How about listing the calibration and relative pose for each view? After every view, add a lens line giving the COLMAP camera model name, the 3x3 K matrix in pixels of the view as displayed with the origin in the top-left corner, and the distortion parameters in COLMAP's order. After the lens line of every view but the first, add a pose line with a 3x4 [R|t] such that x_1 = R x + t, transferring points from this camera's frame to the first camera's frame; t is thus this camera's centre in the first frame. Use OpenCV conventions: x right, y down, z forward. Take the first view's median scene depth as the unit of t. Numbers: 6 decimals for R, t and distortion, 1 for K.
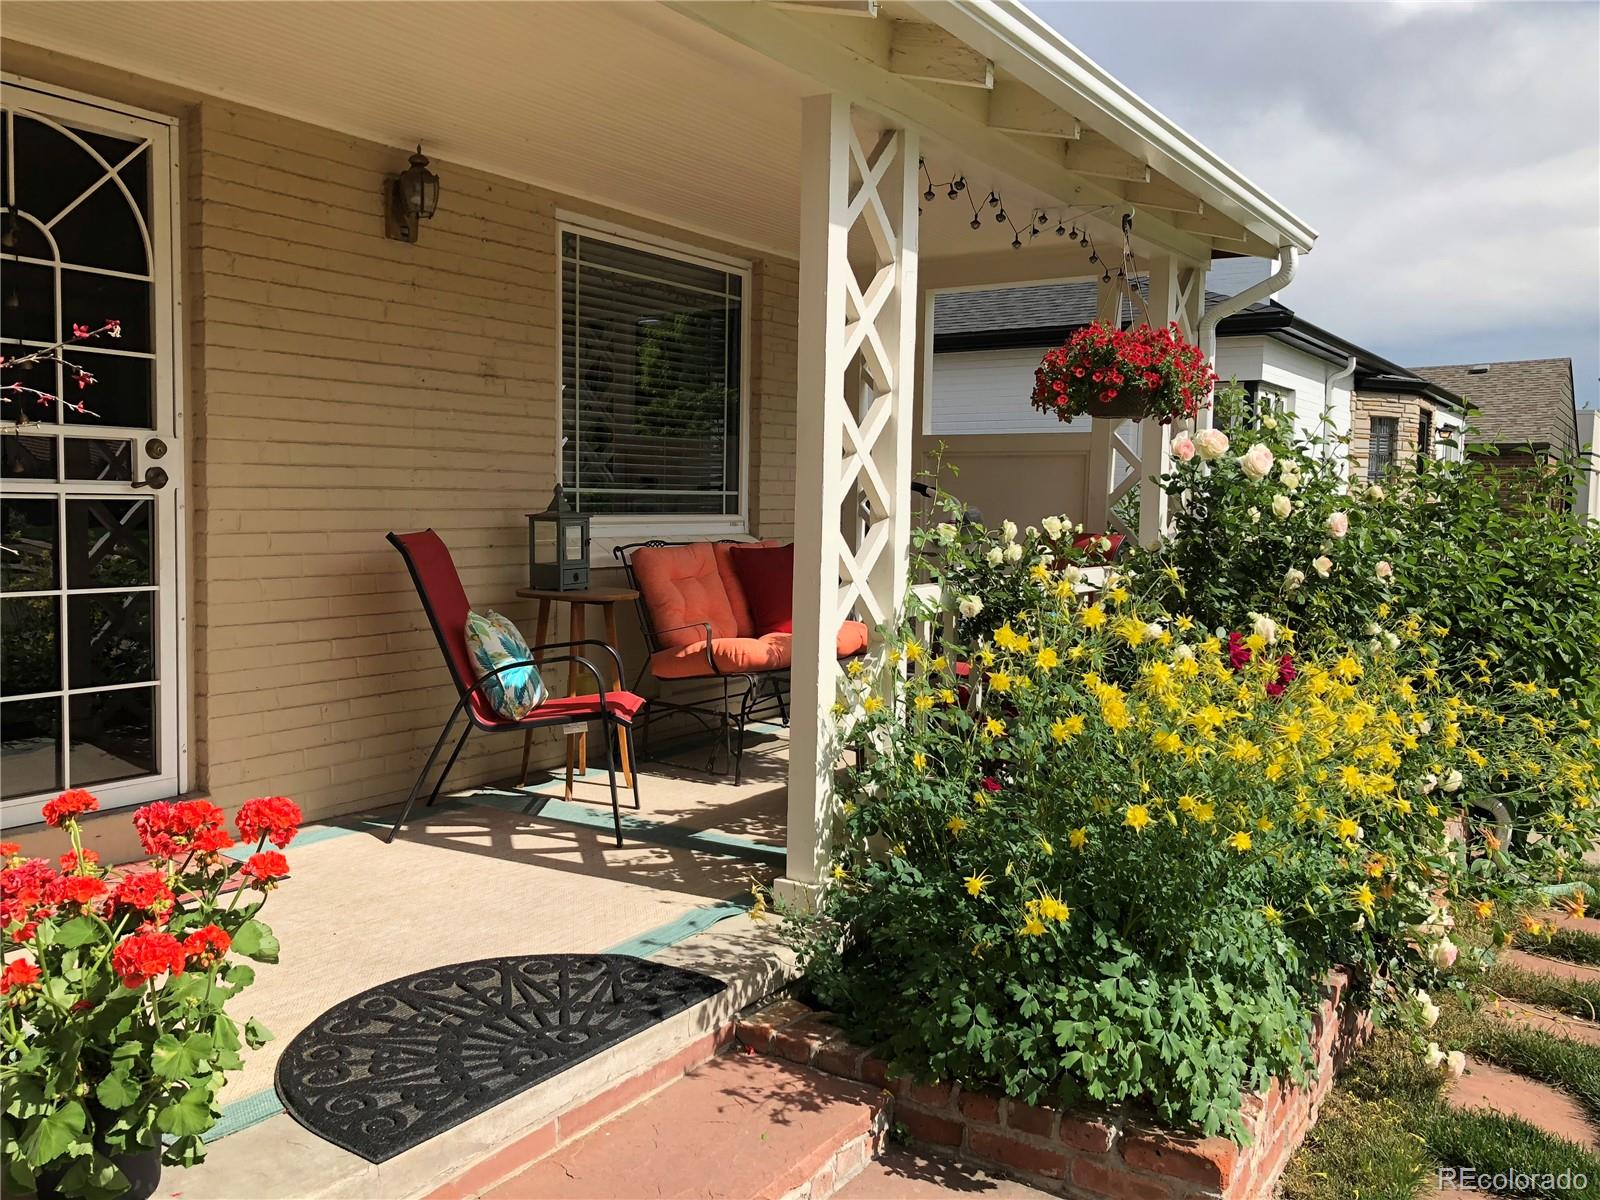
lens RADIAL K [[1339.7, 0, 800.4], [0, 1339.7, 594.9], [0, 0, 1]] dist [-0.002155, 0.017373]
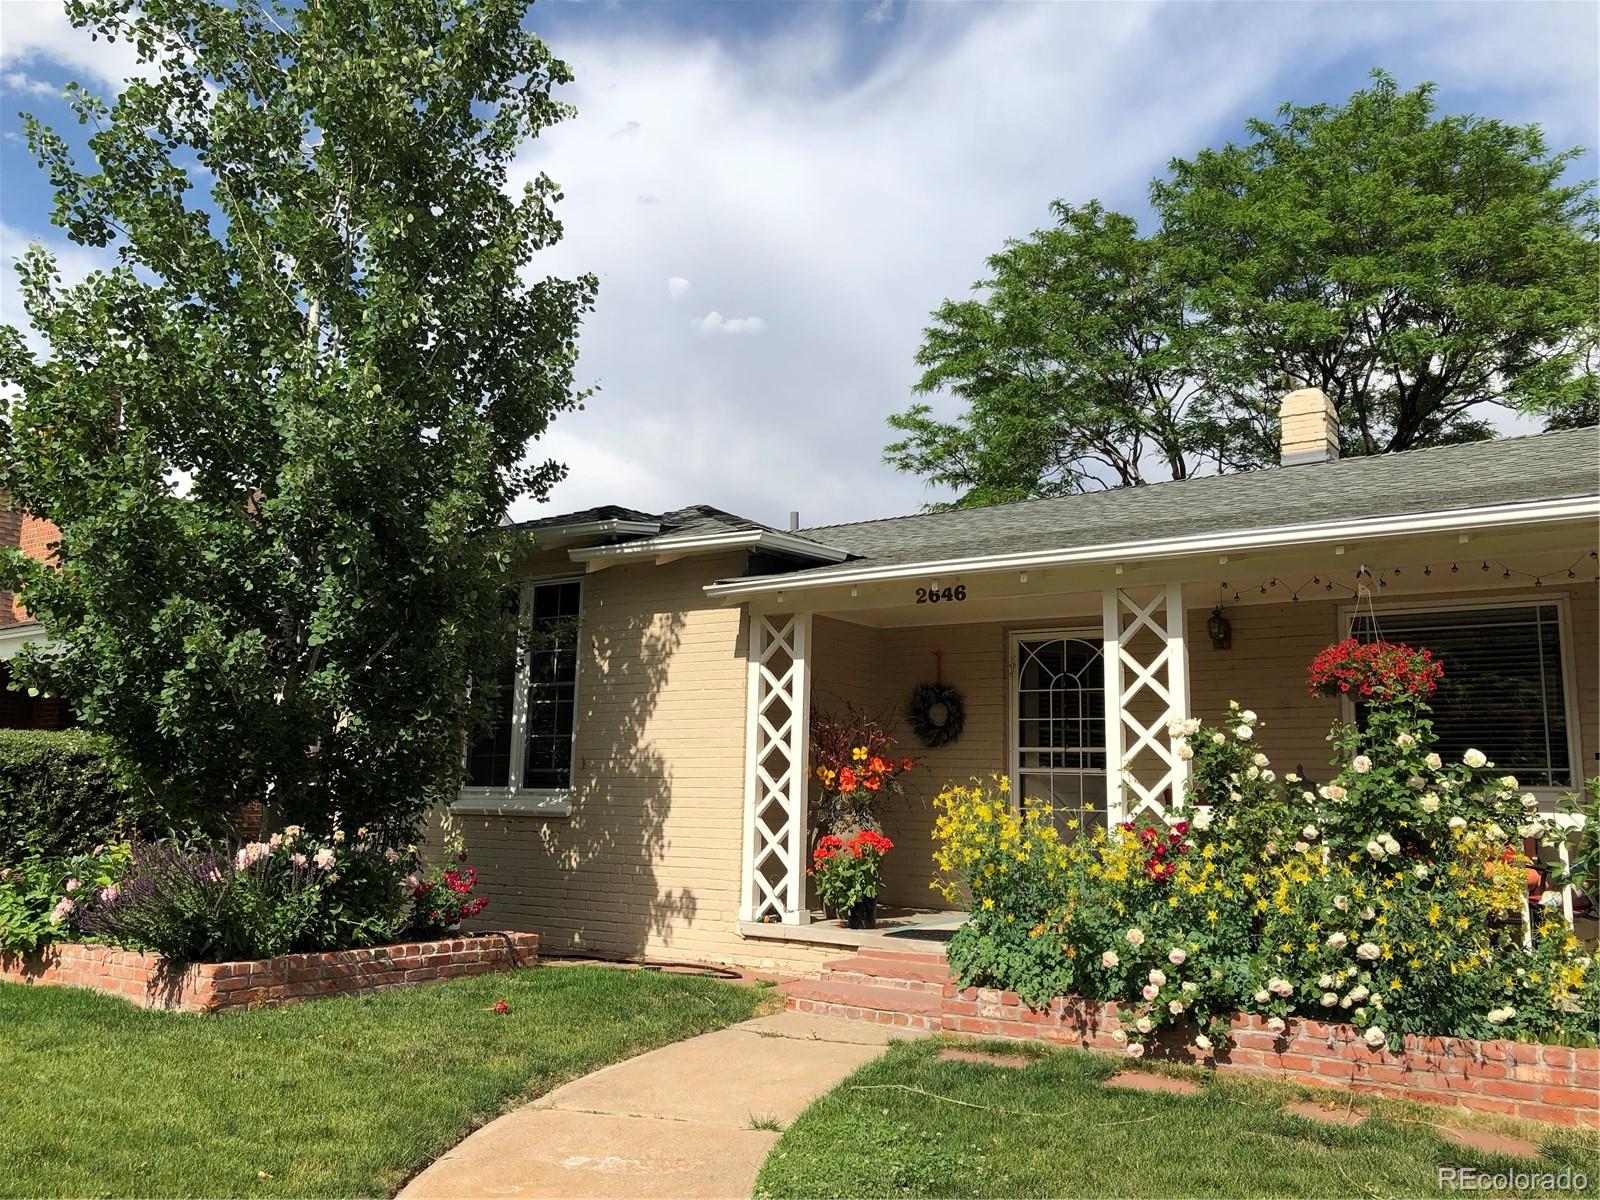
lens RADIAL K [[1339.7, 0, 800.4], [0, 1339.7, 594.9], [0, 0, 1]] dist [-0.002155, 0.017373]
pose [[-0.019806, -0.171162, -0.985044, 2.140479], [-0.093809, 0.981209, -0.168610, 0.077953], [0.995393, 0.089066, -0.035490, 0.499225]]
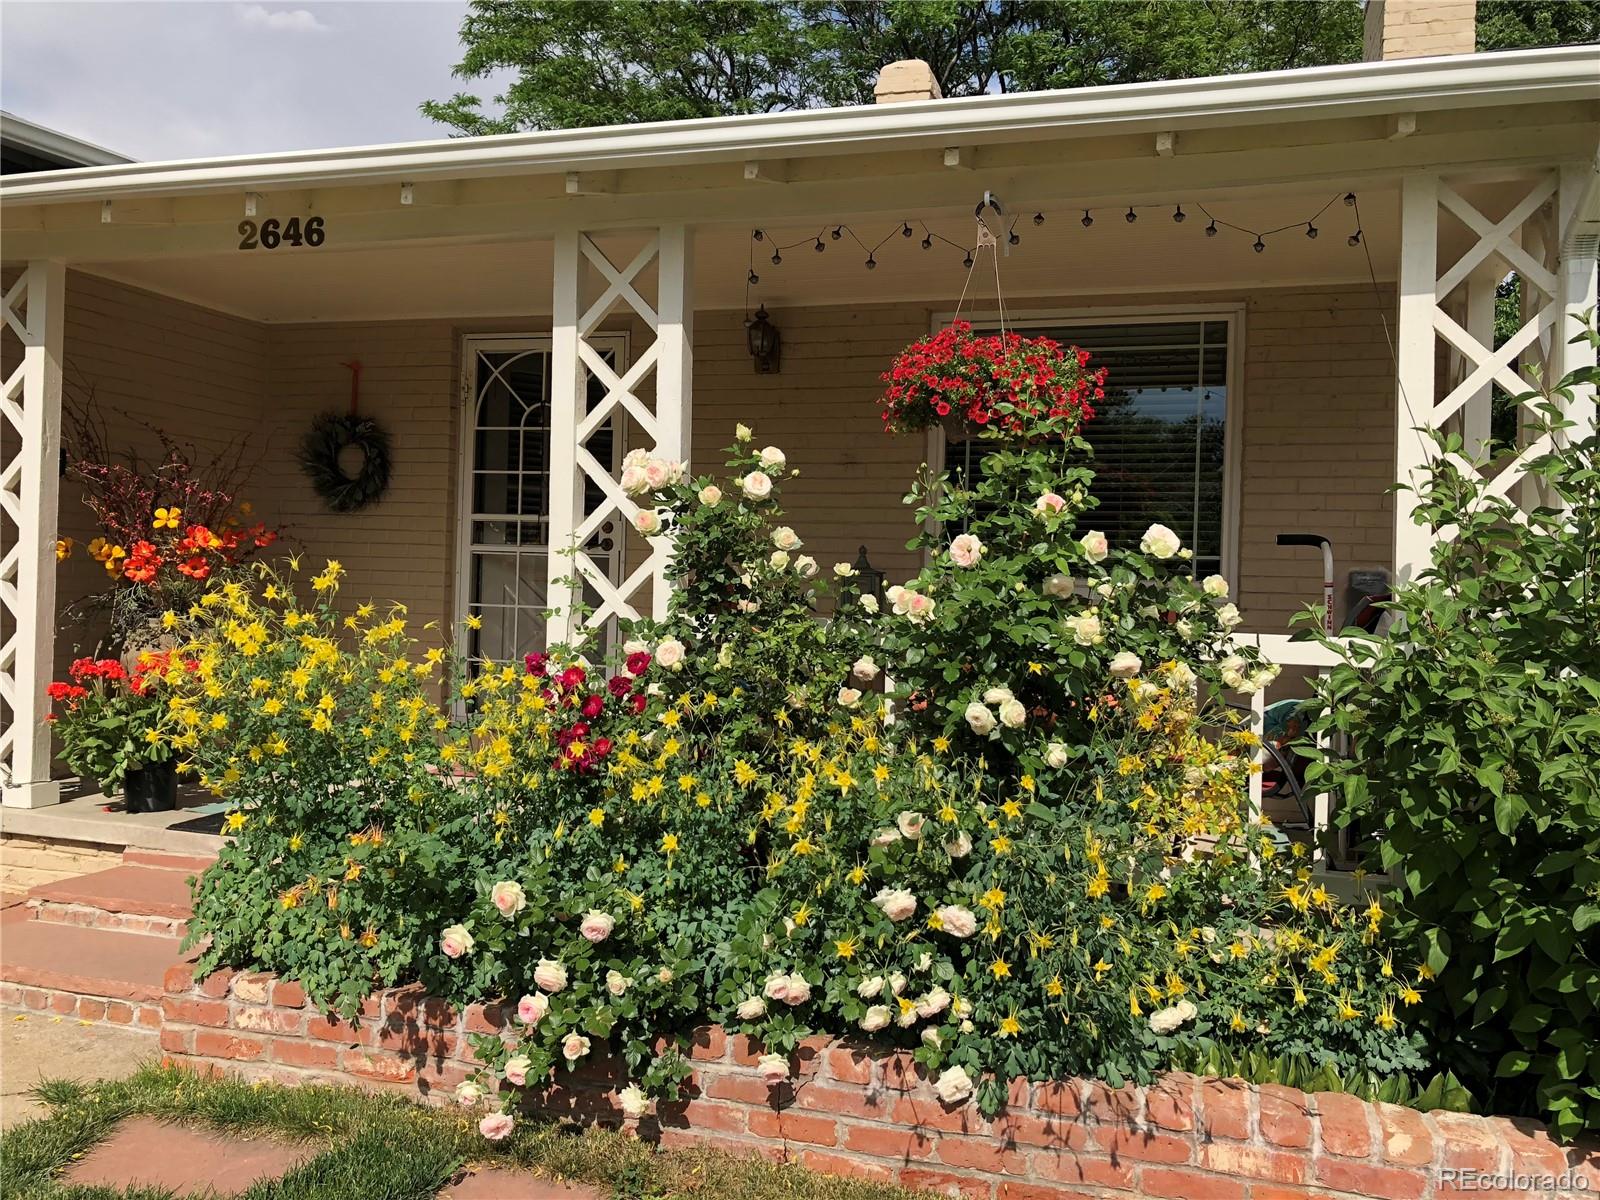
lens RADIAL K [[1291.9, 0, 800.0], [0, 1291.9, 600.0], [0, 0, 1]] dist [0.008683, -0.008760]
pose [[0.269896, 0.003198, -0.962884, 1.215911], [-0.095076, 0.995196, -0.023345, -0.000711], [0.958184, 0.097847, 0.268904, 0.833157]]
